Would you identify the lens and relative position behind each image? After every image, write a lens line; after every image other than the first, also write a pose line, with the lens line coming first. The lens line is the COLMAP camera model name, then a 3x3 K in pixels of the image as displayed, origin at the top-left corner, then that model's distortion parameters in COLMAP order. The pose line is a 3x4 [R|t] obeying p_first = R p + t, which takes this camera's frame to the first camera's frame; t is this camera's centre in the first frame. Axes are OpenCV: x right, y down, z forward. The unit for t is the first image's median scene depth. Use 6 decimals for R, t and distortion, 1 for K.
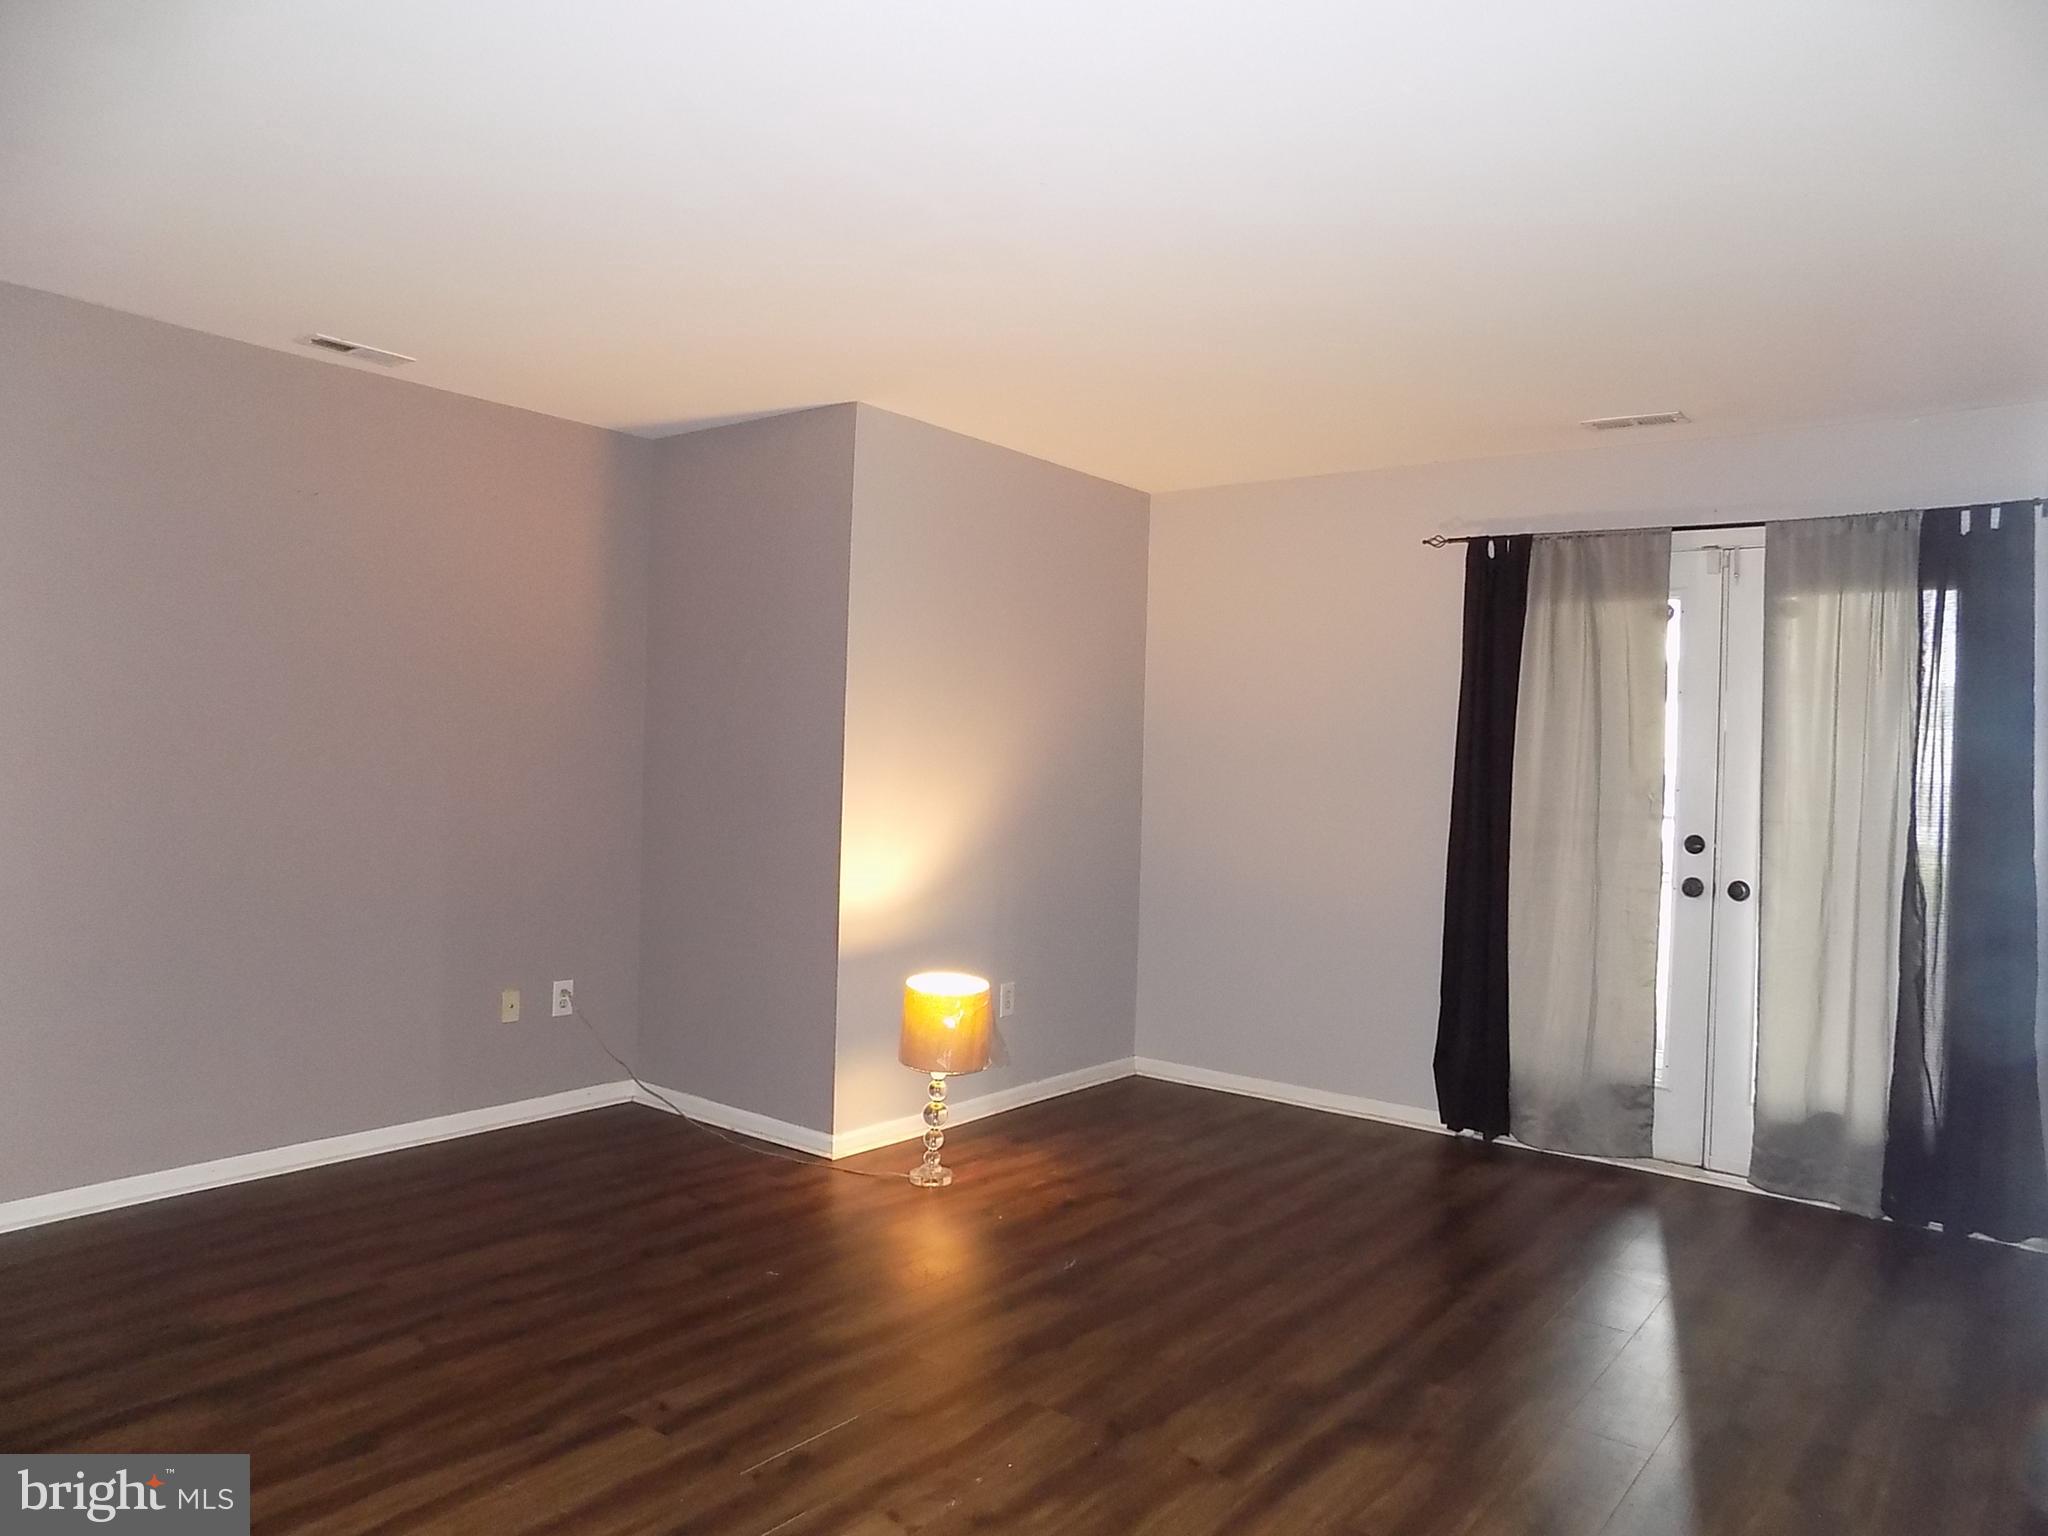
lens RADIAL K [[1387.5, 0, 1023.5], [0, 1387.5, 773.0], [0, 0, 1]] dist [-0.034467, 0.016035]
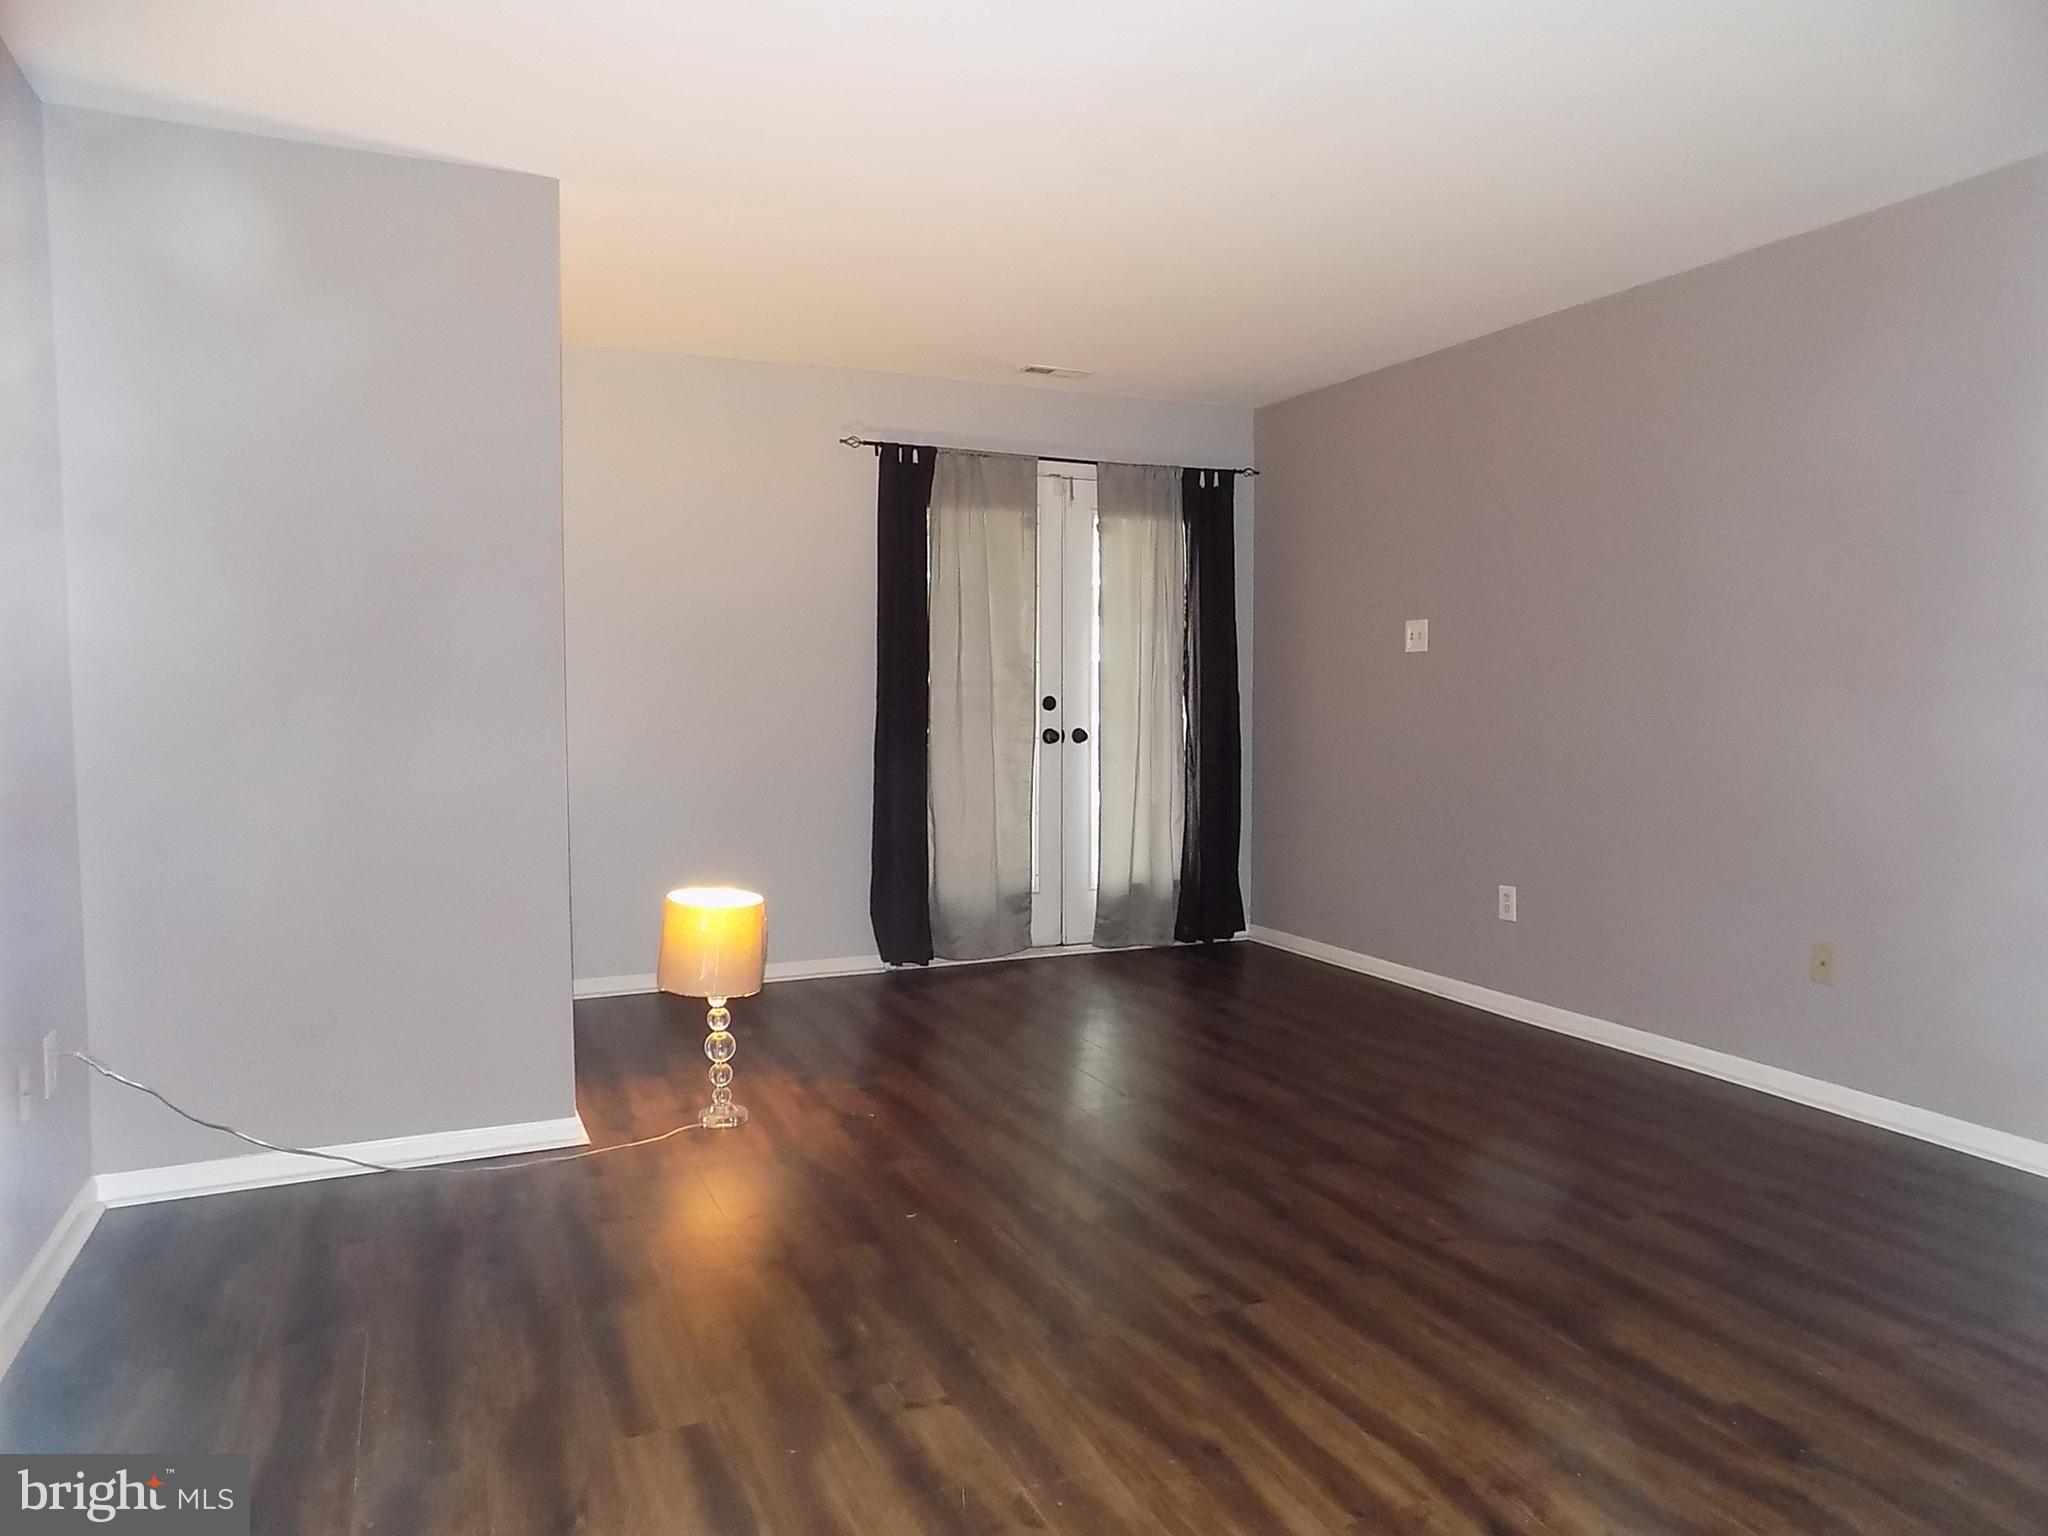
lens RADIAL K [[1387.5, 0, 1074.8], [0, 1387.5, 761.4], [0, 0, 1]] dist [-0.034467, 0.016035]
pose [[0.448663, -0.083805, 0.889763, -0.695084], [0.024619, 0.996375, 0.081433, -0.000019], [-0.893362, -0.014631, 0.449100, 0.391791]]
